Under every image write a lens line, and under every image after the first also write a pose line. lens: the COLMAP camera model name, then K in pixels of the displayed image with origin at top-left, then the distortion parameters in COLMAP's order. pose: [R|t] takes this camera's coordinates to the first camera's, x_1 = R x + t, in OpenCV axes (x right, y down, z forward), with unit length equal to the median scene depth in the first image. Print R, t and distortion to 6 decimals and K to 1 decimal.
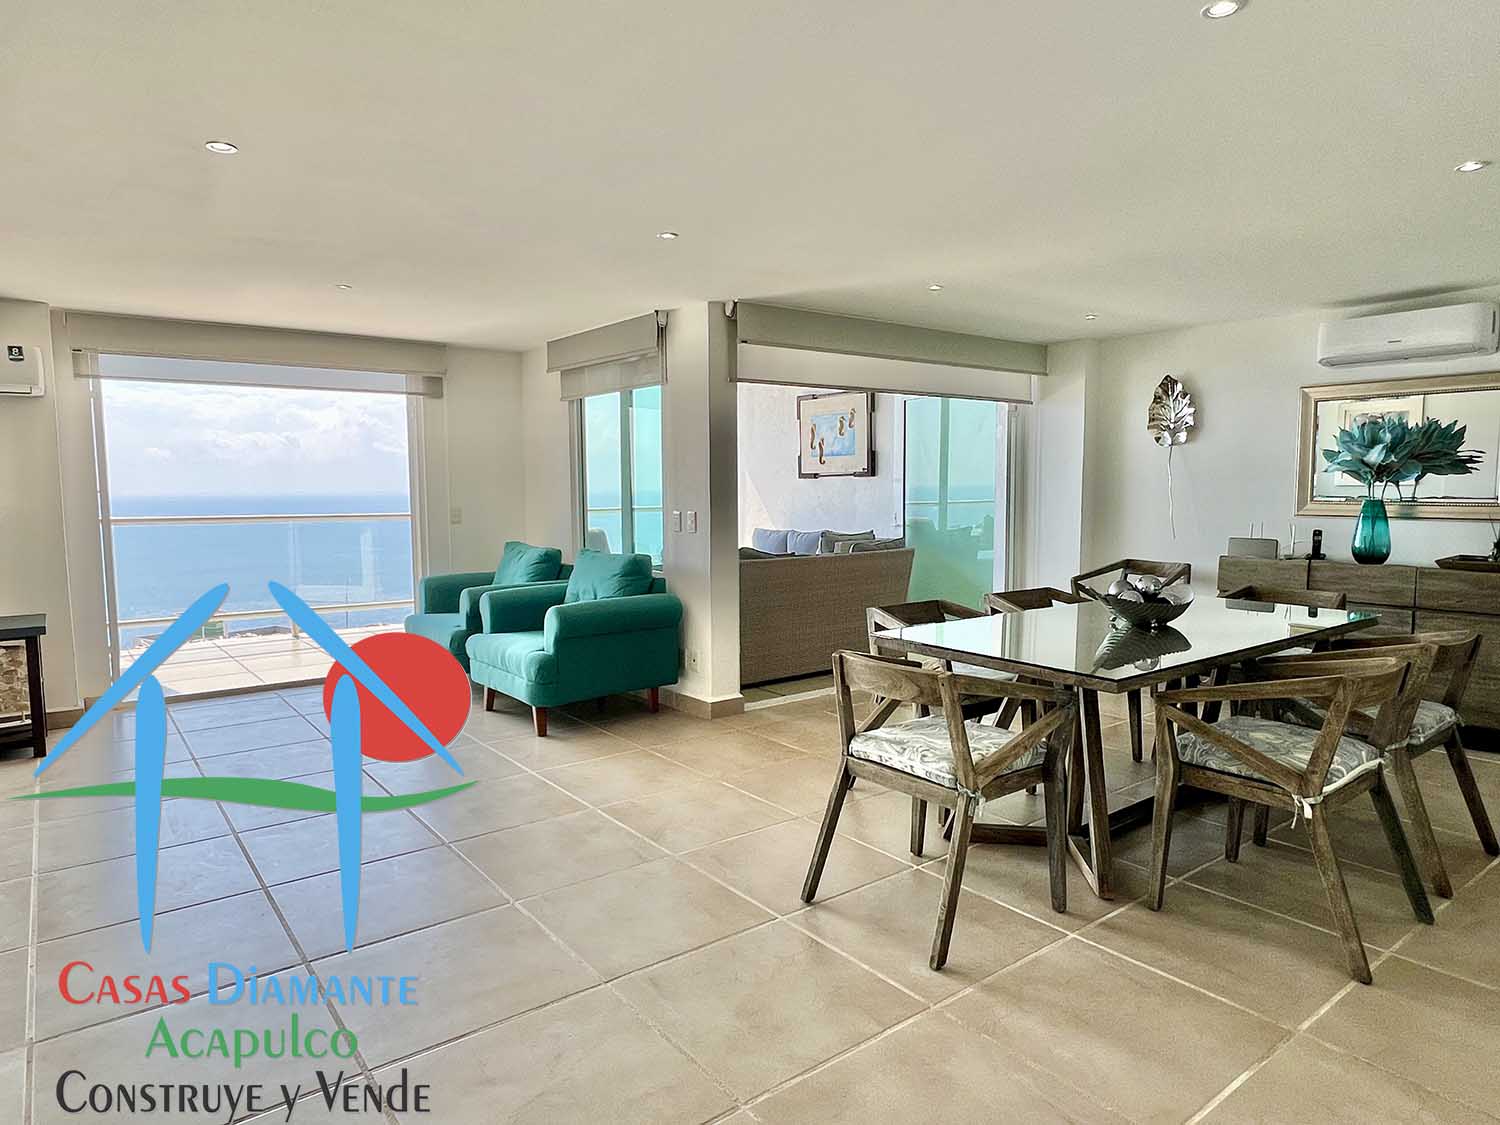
lens RADIAL K [[916.7, 0, 751.7], [0, 916.7, 566.5], [0, 0, 1]] dist [0.000128, 0.000133]
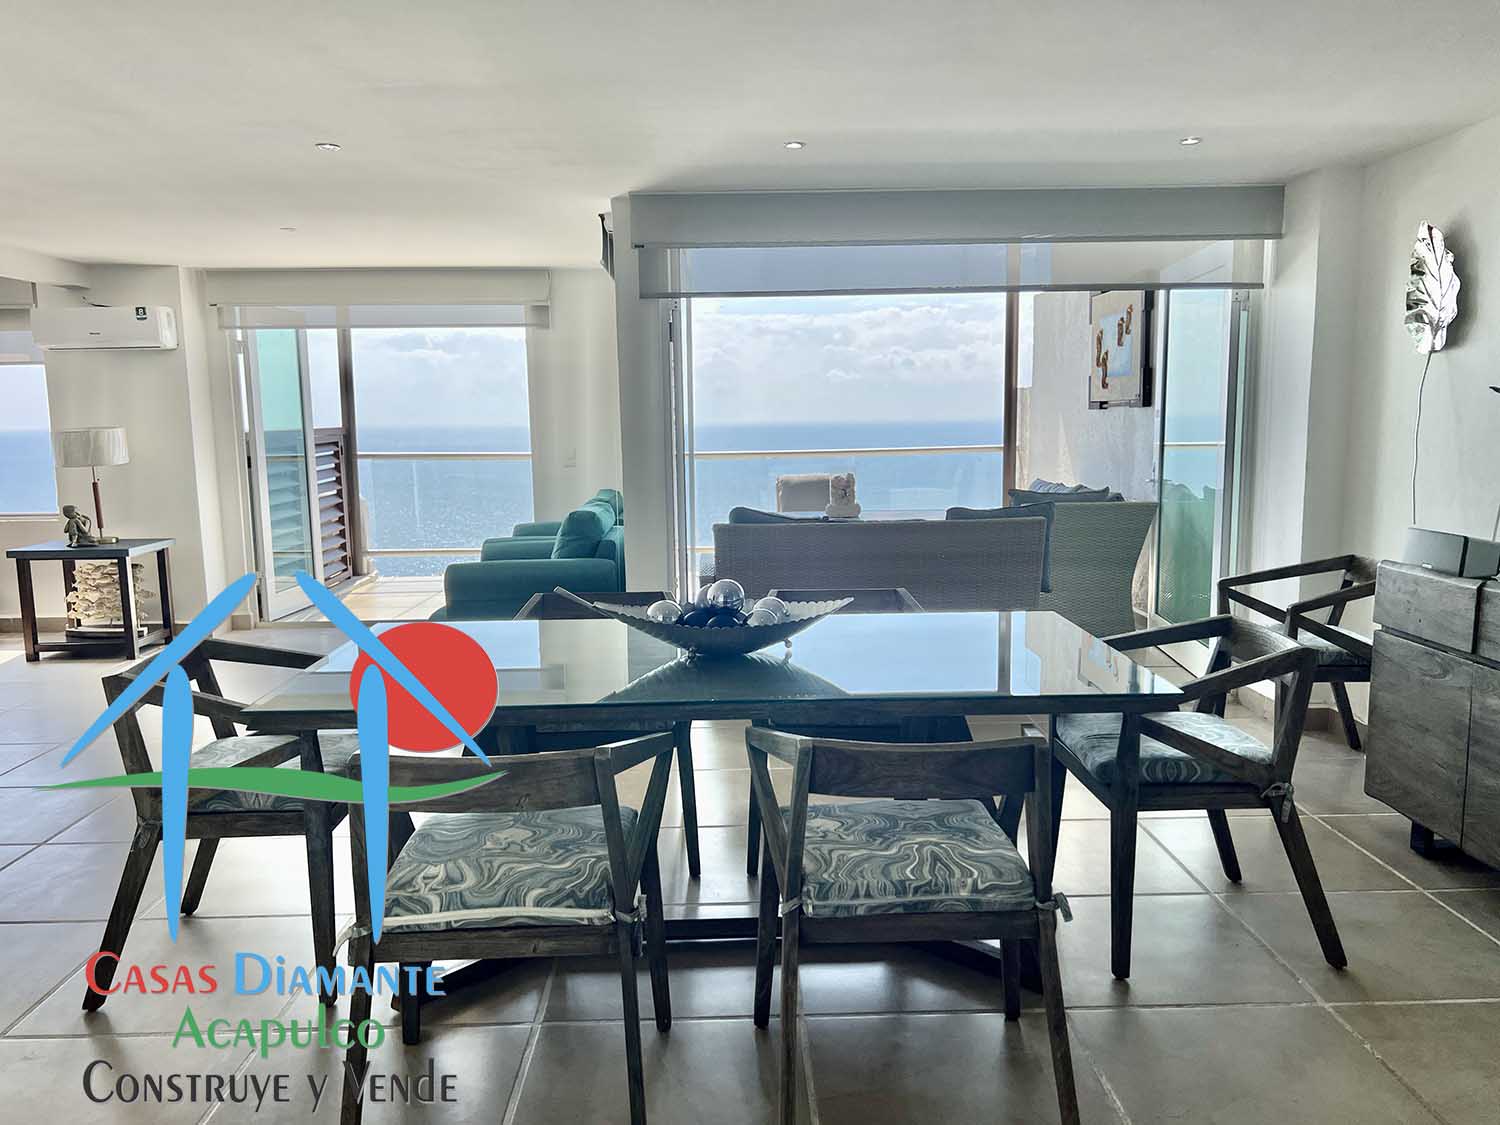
lens RADIAL K [[1130.0, 0, 746.4], [0, 1130.0, 568.4], [0, 0, 1]] dist [0.065170, -0.065230]
pose [[0.804720, 0.075998, -0.588771, 0.545512], [-0.044305, 0.996694, 0.068098, -0.032632], [0.592000, -0.028715, 0.805427, 0.210493]]
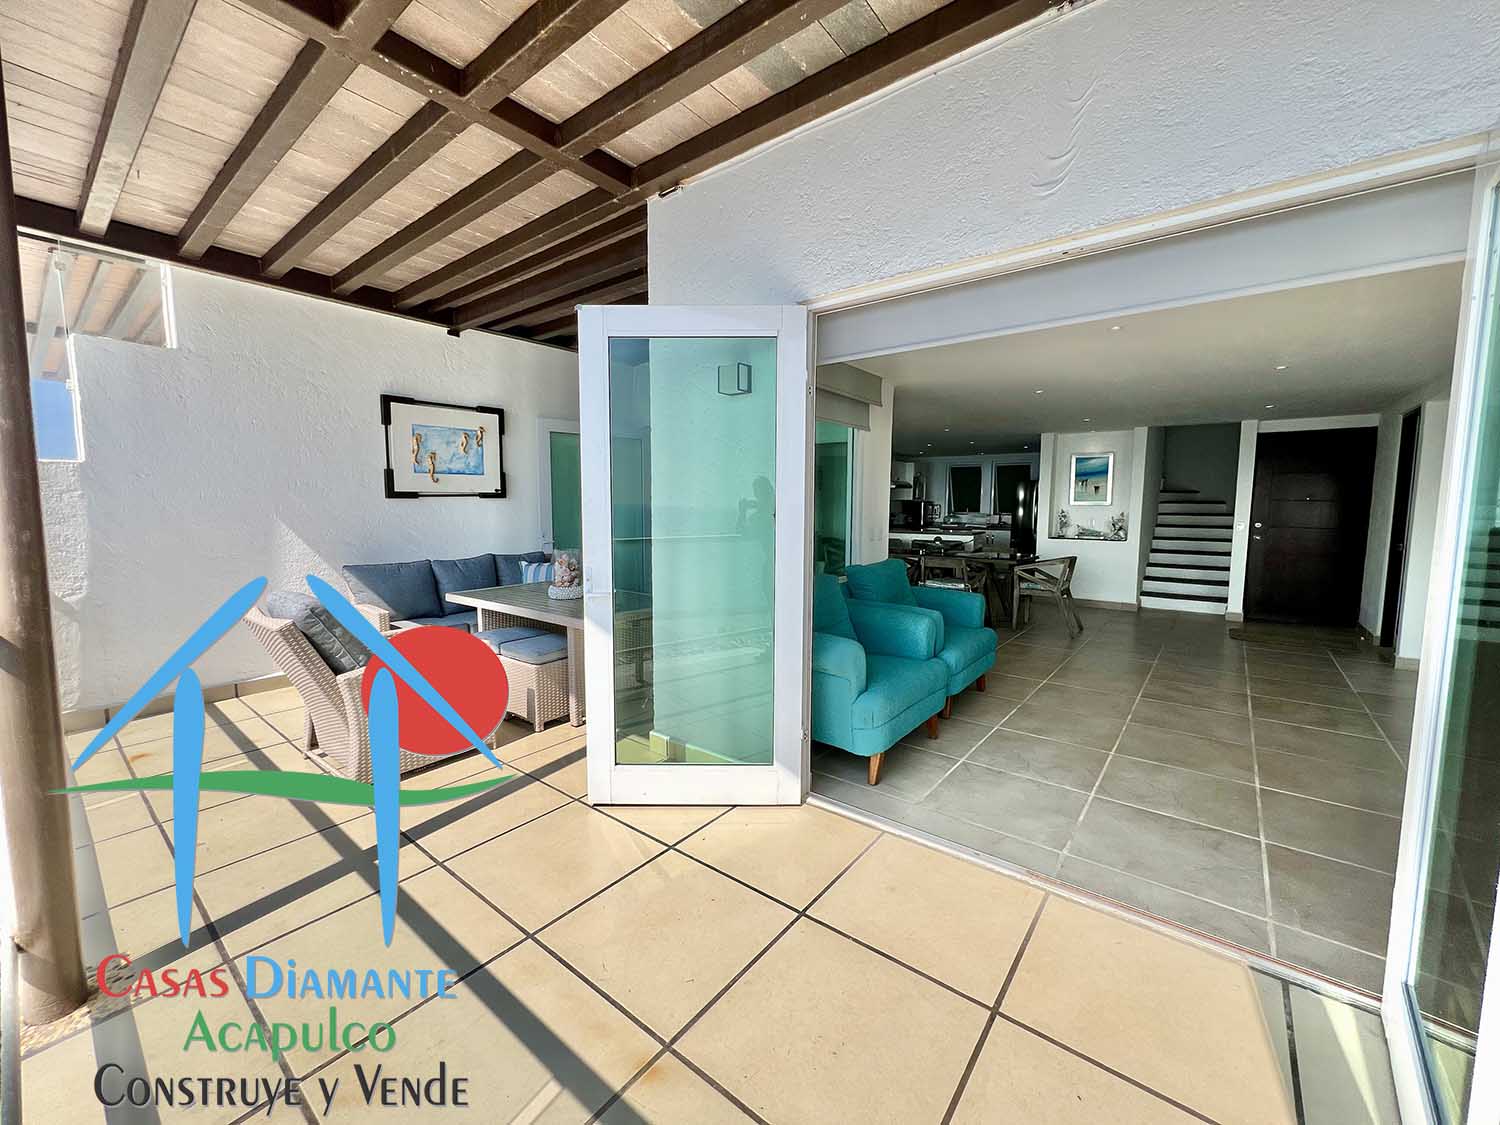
lens RADIAL K [[599.5, 0, 749.6], [0, 599.5, 556.2], [0, 0, 1]] dist [0.001495, -0.000332]
pose [[-0.237179, -0.080589, 0.968118, -0.805124], [0.084312, 0.991085, 0.103157, -0.109079], [-0.967800, 0.106091, -0.228270, 1.230392]]
